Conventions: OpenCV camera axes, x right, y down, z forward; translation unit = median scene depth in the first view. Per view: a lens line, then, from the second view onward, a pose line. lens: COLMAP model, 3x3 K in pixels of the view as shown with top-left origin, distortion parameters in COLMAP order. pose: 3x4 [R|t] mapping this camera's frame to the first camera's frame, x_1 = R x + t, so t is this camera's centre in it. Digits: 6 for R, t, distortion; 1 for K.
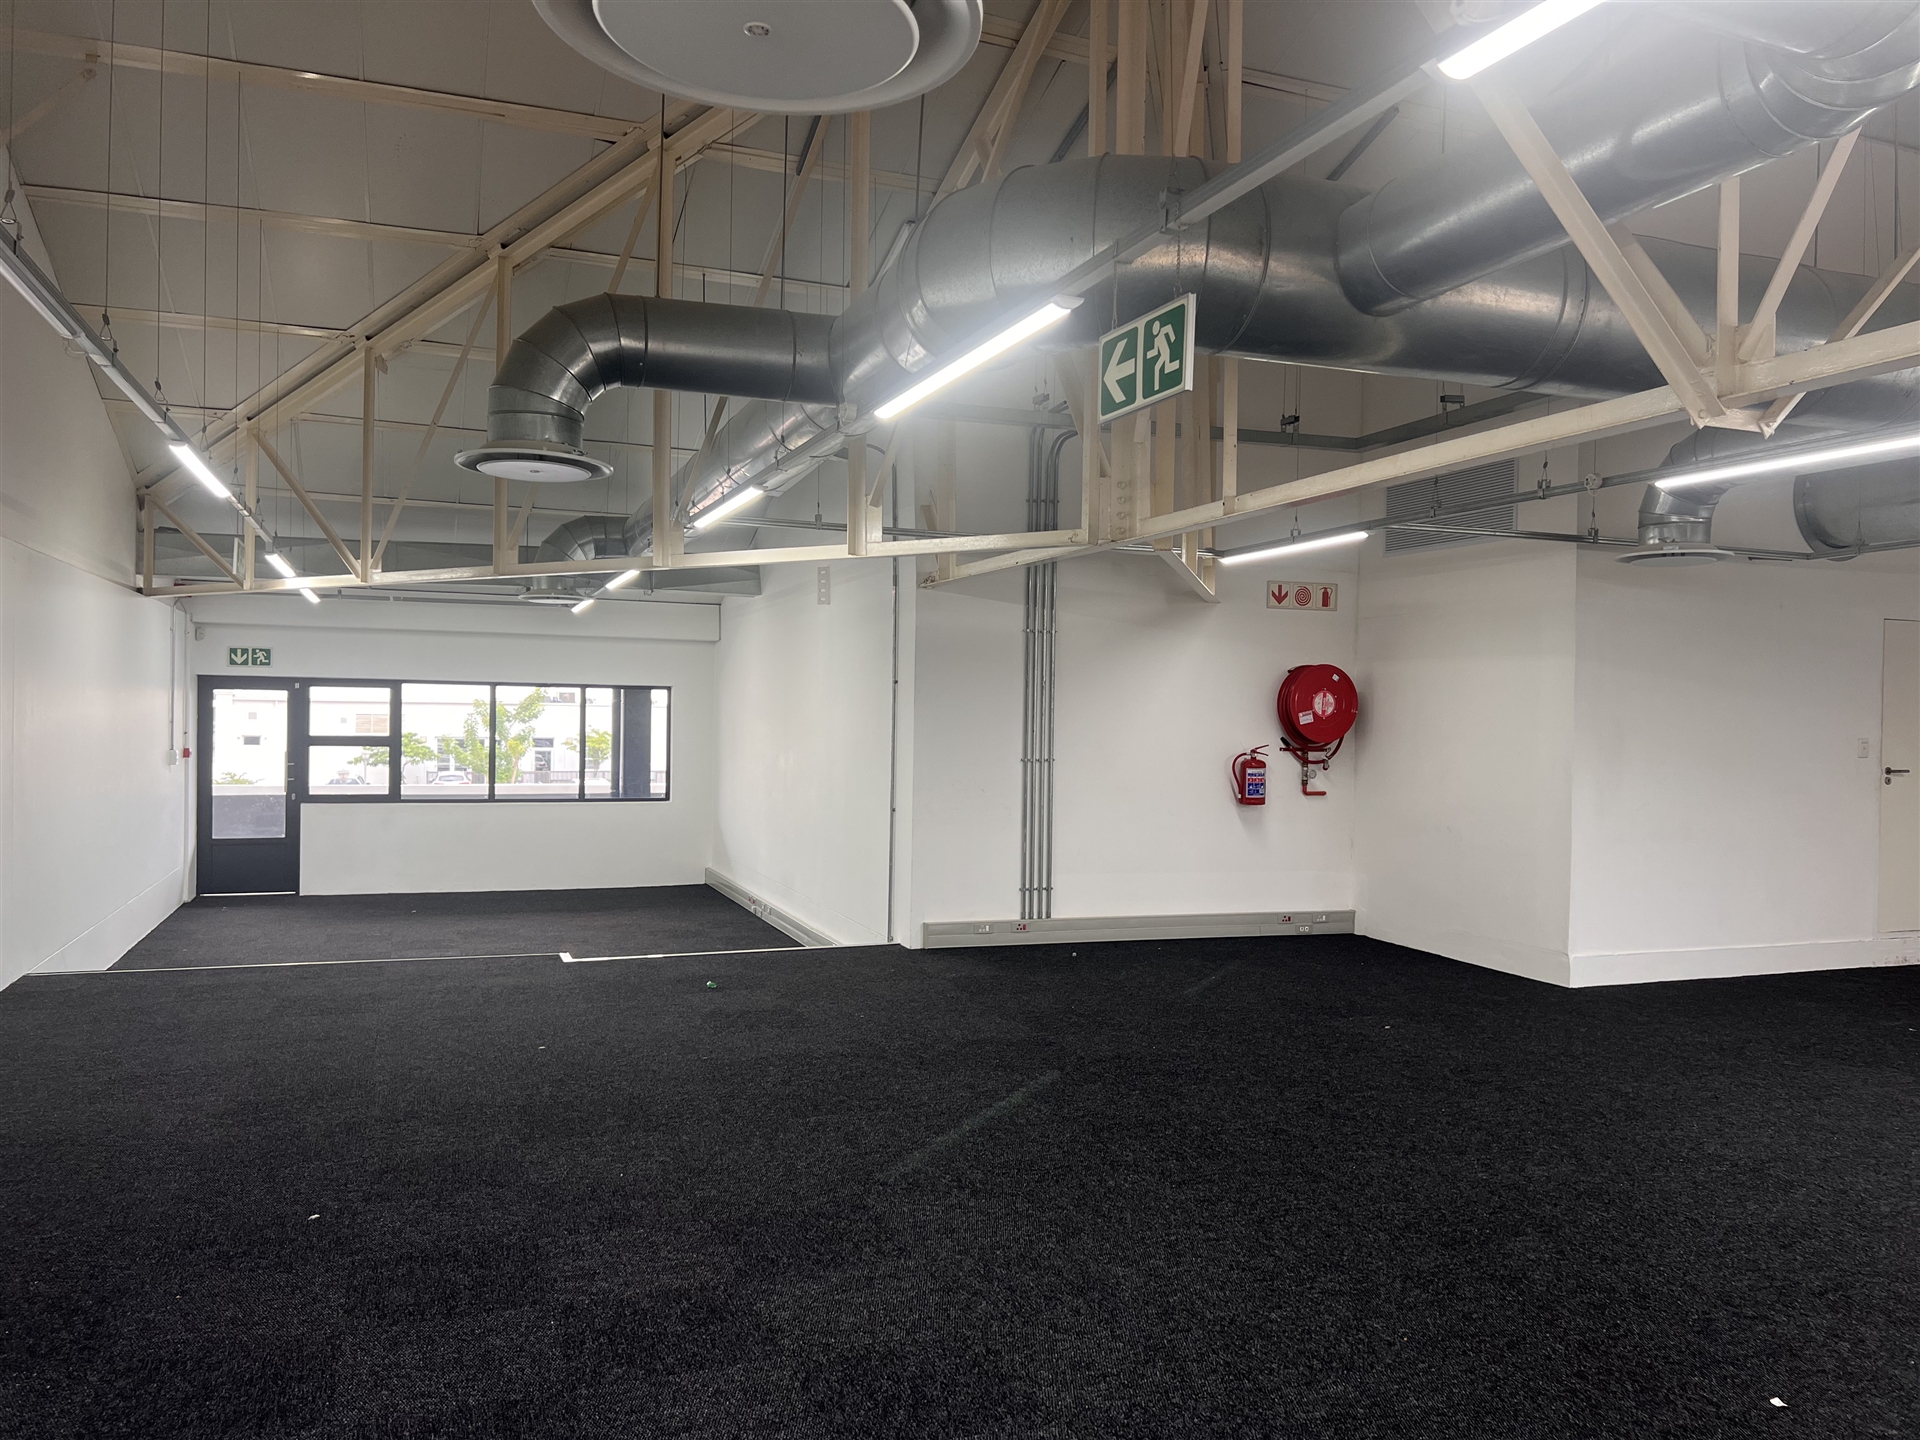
lens RADIAL K [[1443.1, 0, 970.2], [0, 1443.1, 728.3], [0, 0, 1]] dist [0.048516, -0.060080]
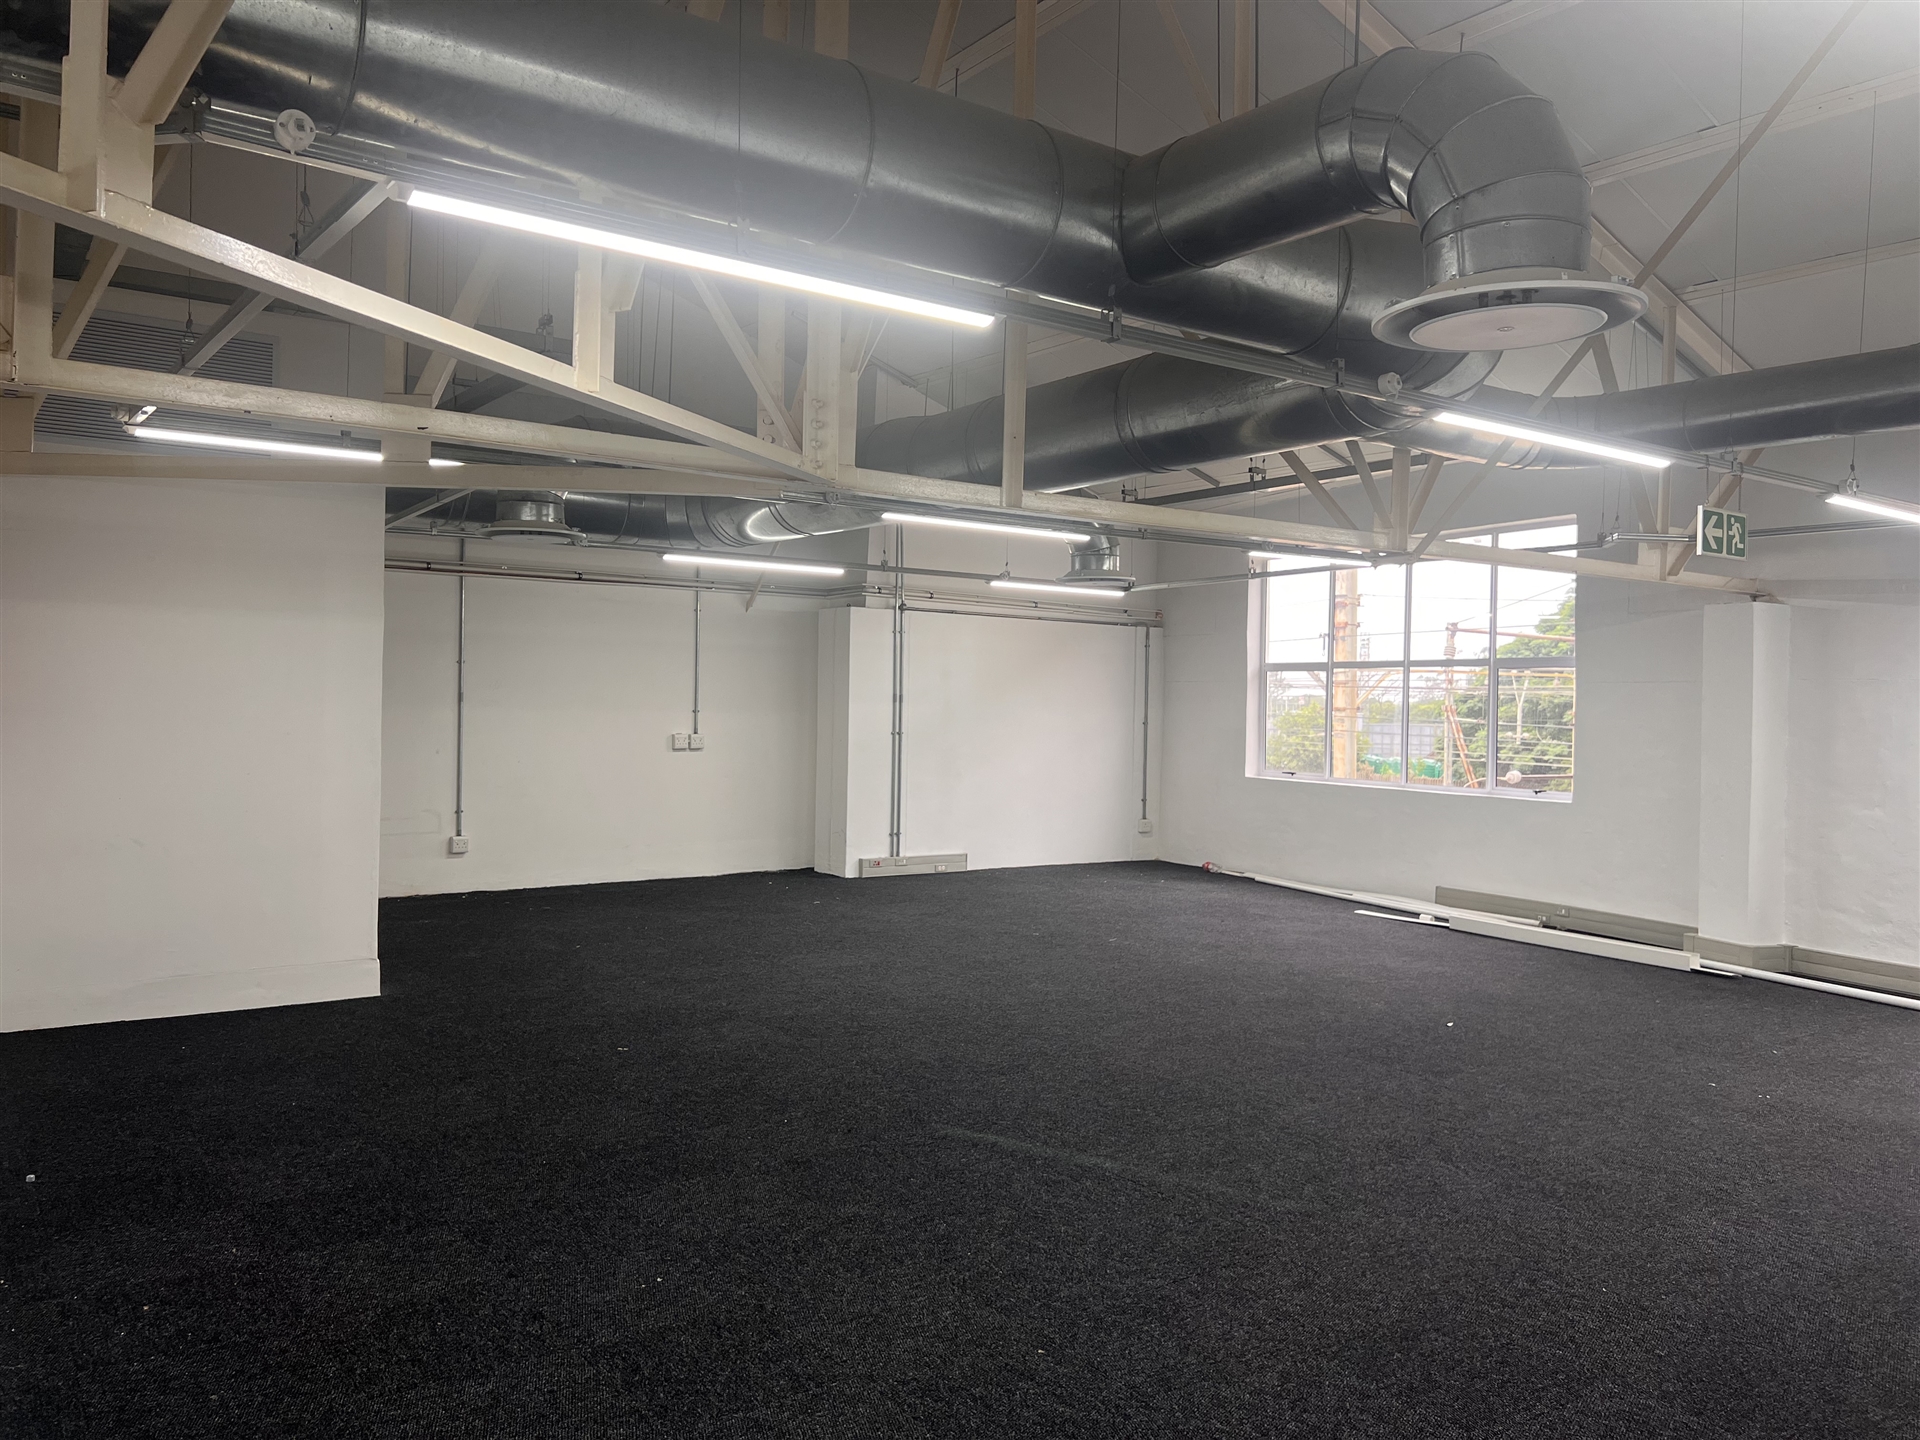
lens RADIAL K [[1443.1, 0, 957.4], [0, 1443.1, 712.7], [0, 0, 1]] dist [0.048516, -0.060080]
pose [[-0.253593, -0.028089, 0.966903, -0.641341], [-0.010216, 0.999600, 0.026360, -0.026562], [-0.967257, -0.003193, -0.253779, 1.070321]]
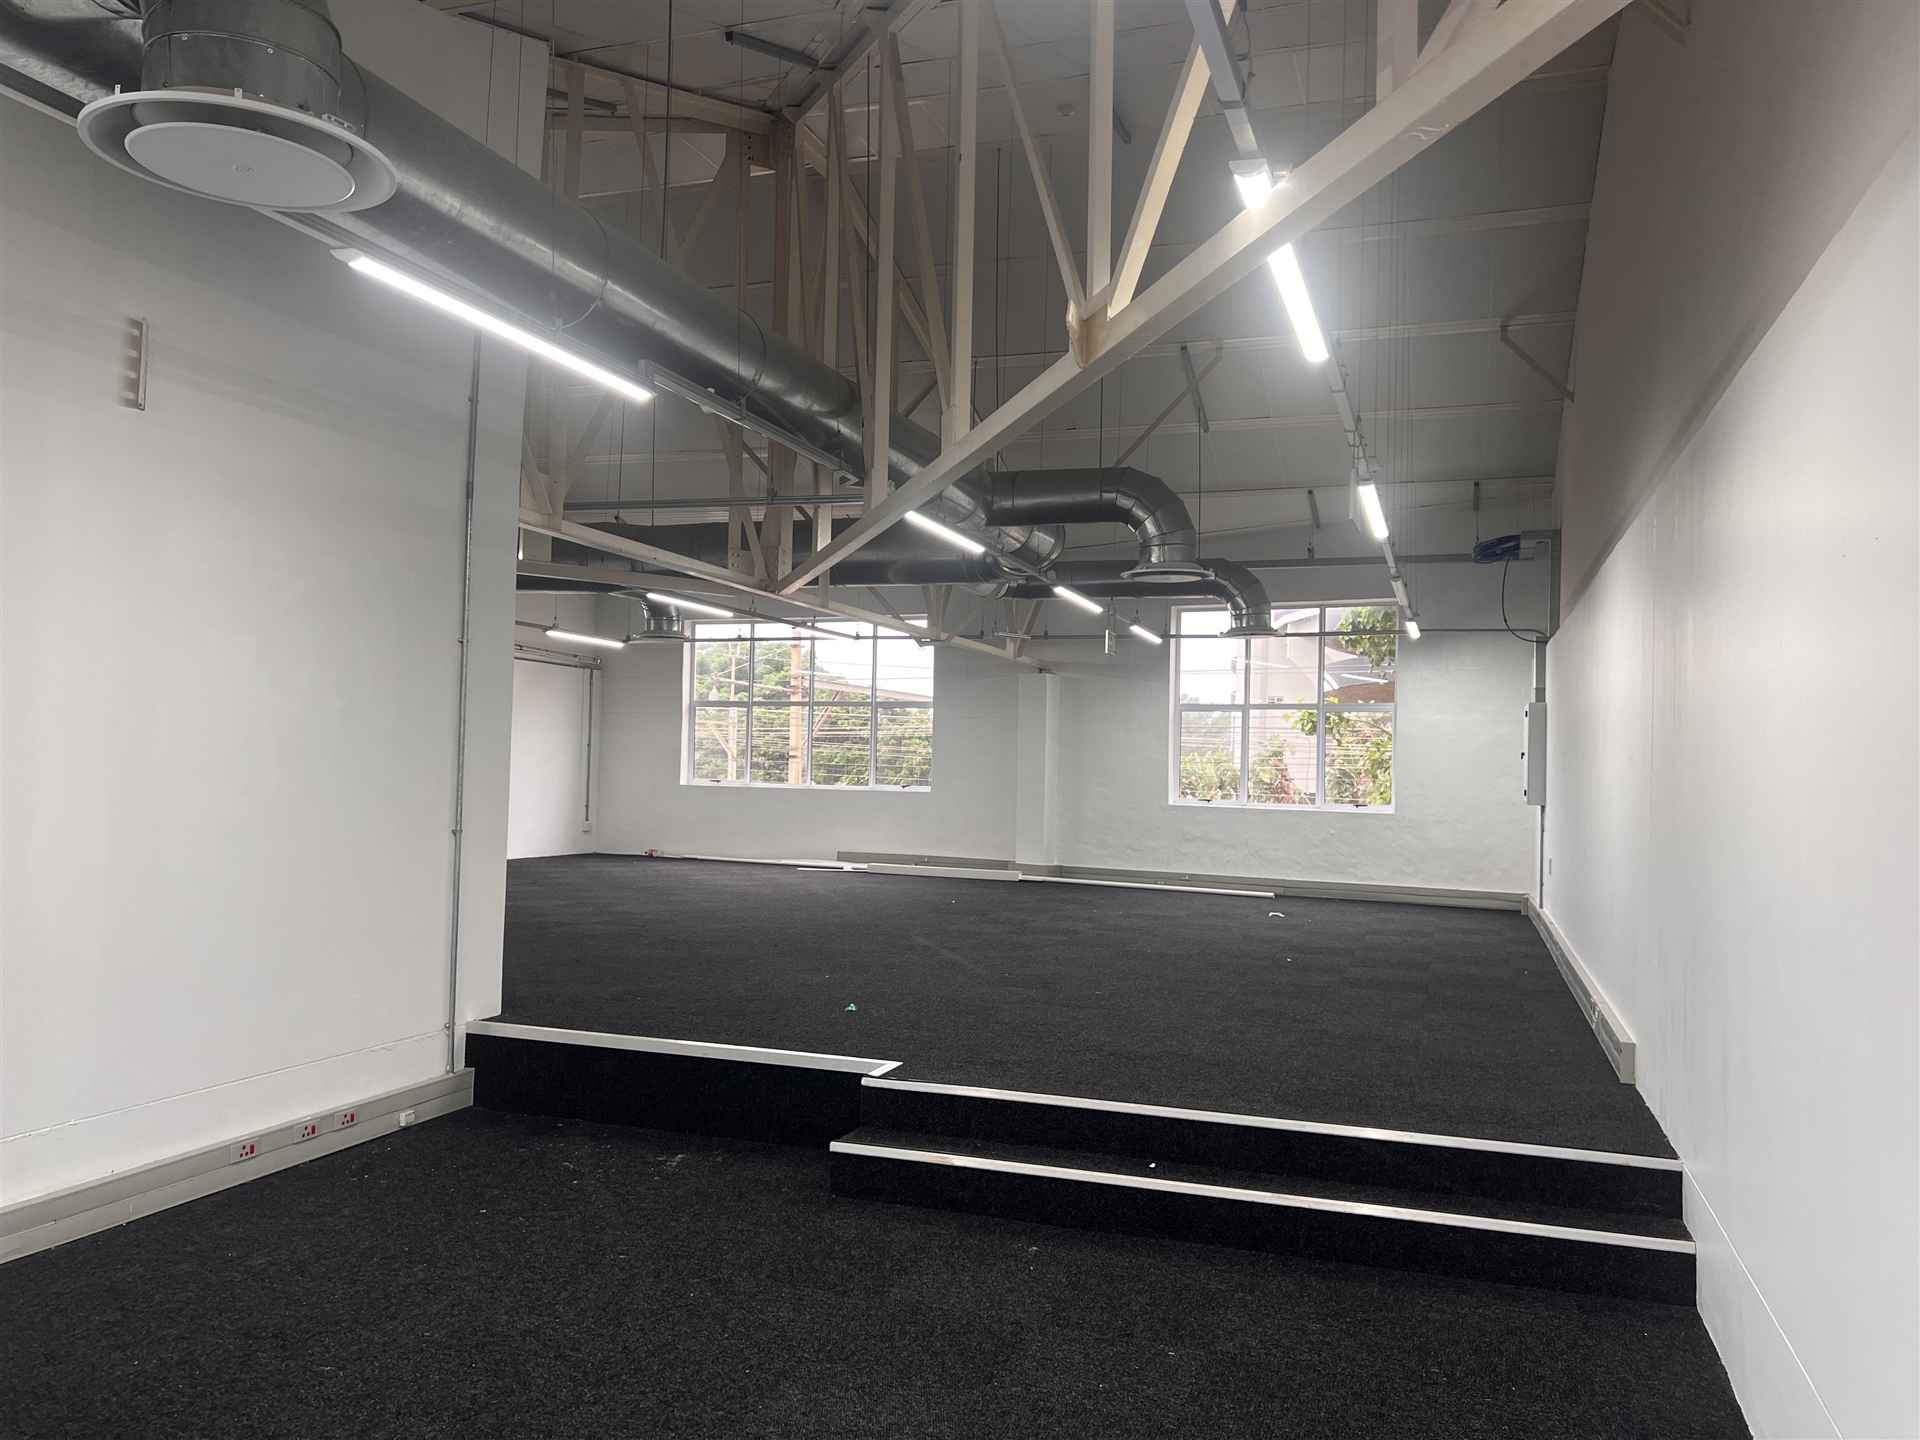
lens RADIAL K [[1443.1, 0, 944.6], [0, 1443.1, 732.5], [0, 0, 1]] dist [0.048516, -0.060080]
pose [[-0.762875, -0.020321, 0.646227, -0.936686], [-0.029351, 0.999564, -0.003216, 0.010078], [-0.645880, -0.021421, -0.763138, 1.947695]]
